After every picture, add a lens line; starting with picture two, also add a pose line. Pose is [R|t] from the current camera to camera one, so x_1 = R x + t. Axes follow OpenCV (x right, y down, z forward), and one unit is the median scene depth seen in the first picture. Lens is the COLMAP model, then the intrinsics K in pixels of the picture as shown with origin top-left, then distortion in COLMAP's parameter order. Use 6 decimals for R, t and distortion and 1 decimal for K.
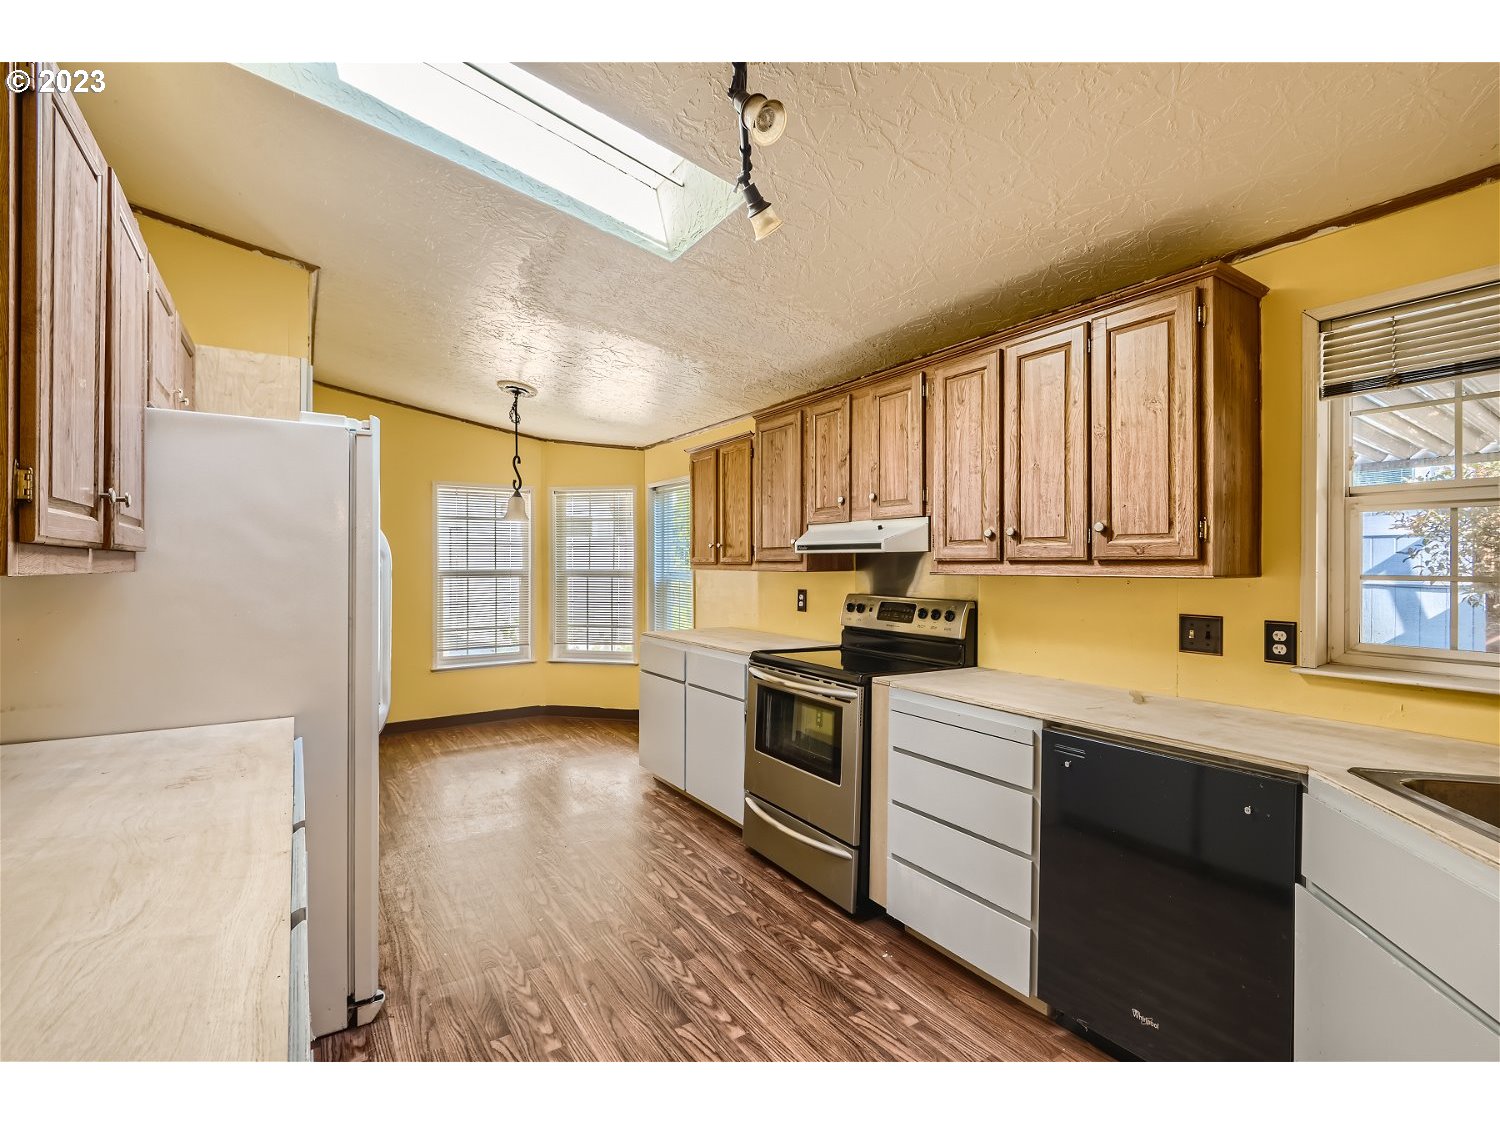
lens RADIAL K [[715.4, 0, 745.8], [0, 715.4, 562.6], [0, 0, 1]] dist [-0.001008, -0.001082]
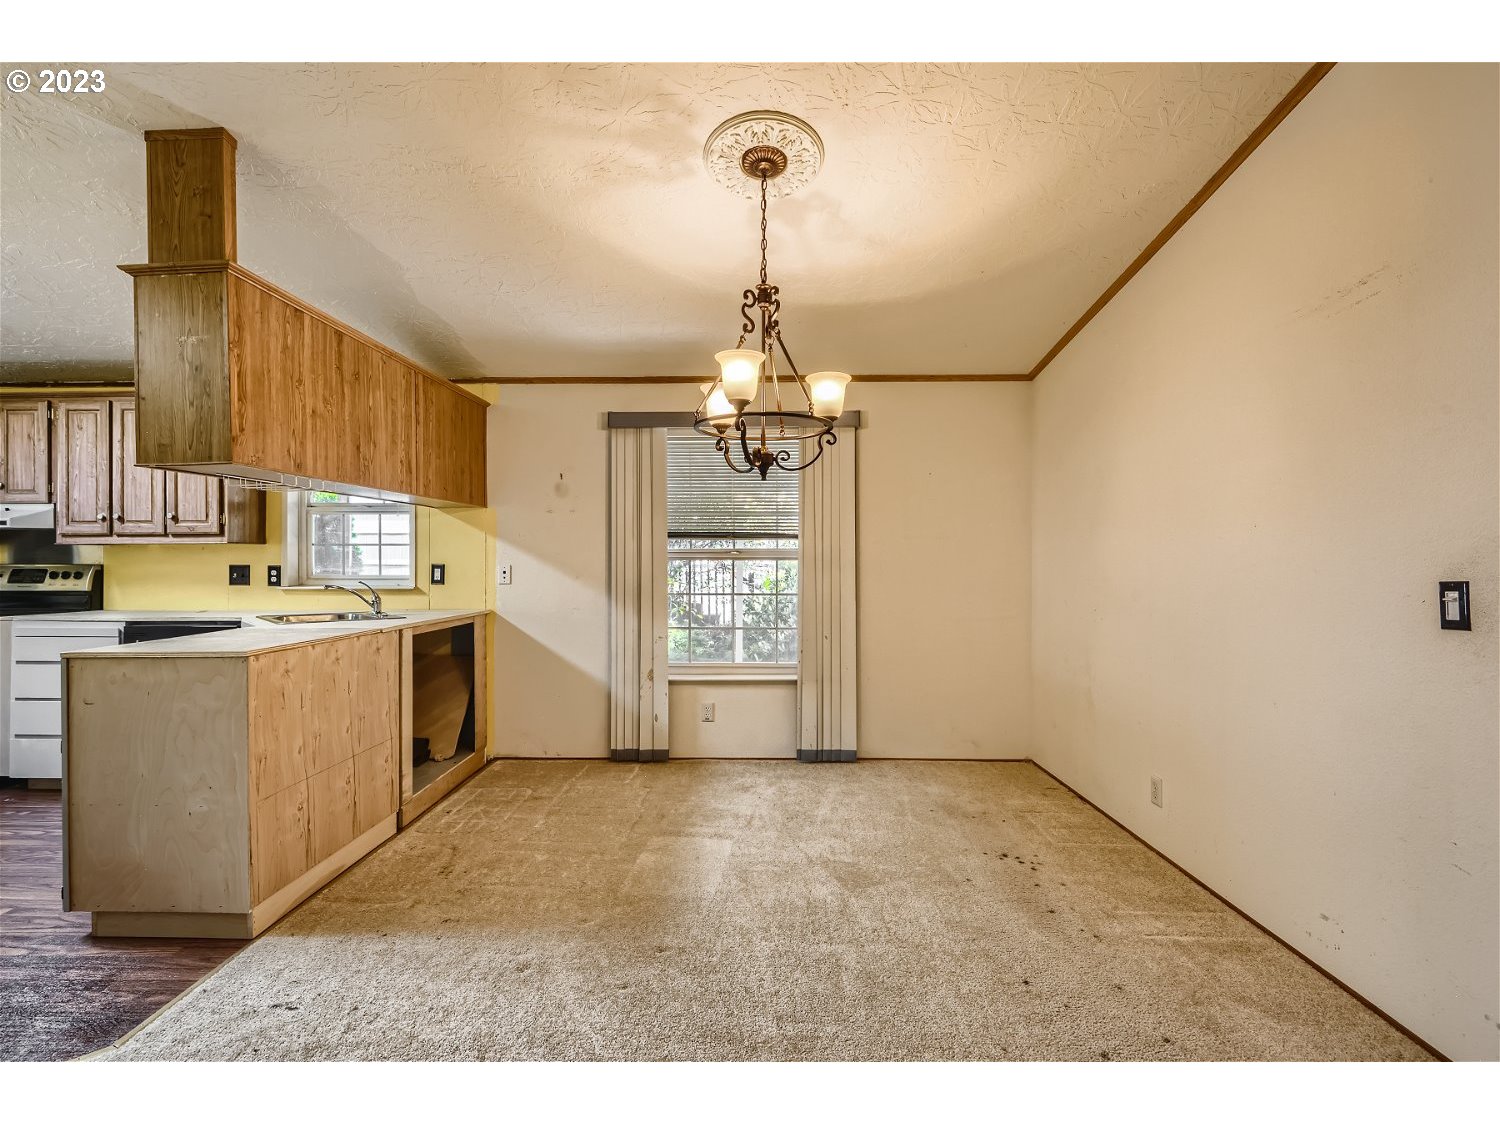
lens RADIAL K [[715.4, 0, 740.8], [0, 715.4, 555.7], [0, 0, 1]] dist [-0.001008, -0.001082]
pose [[0.580979, -0.001232, 0.813918, -0.118217], [-0.000561, 0.999998, 0.001914, 0.040011], [-0.813918, -0.001568, 0.580977, -1.046564]]
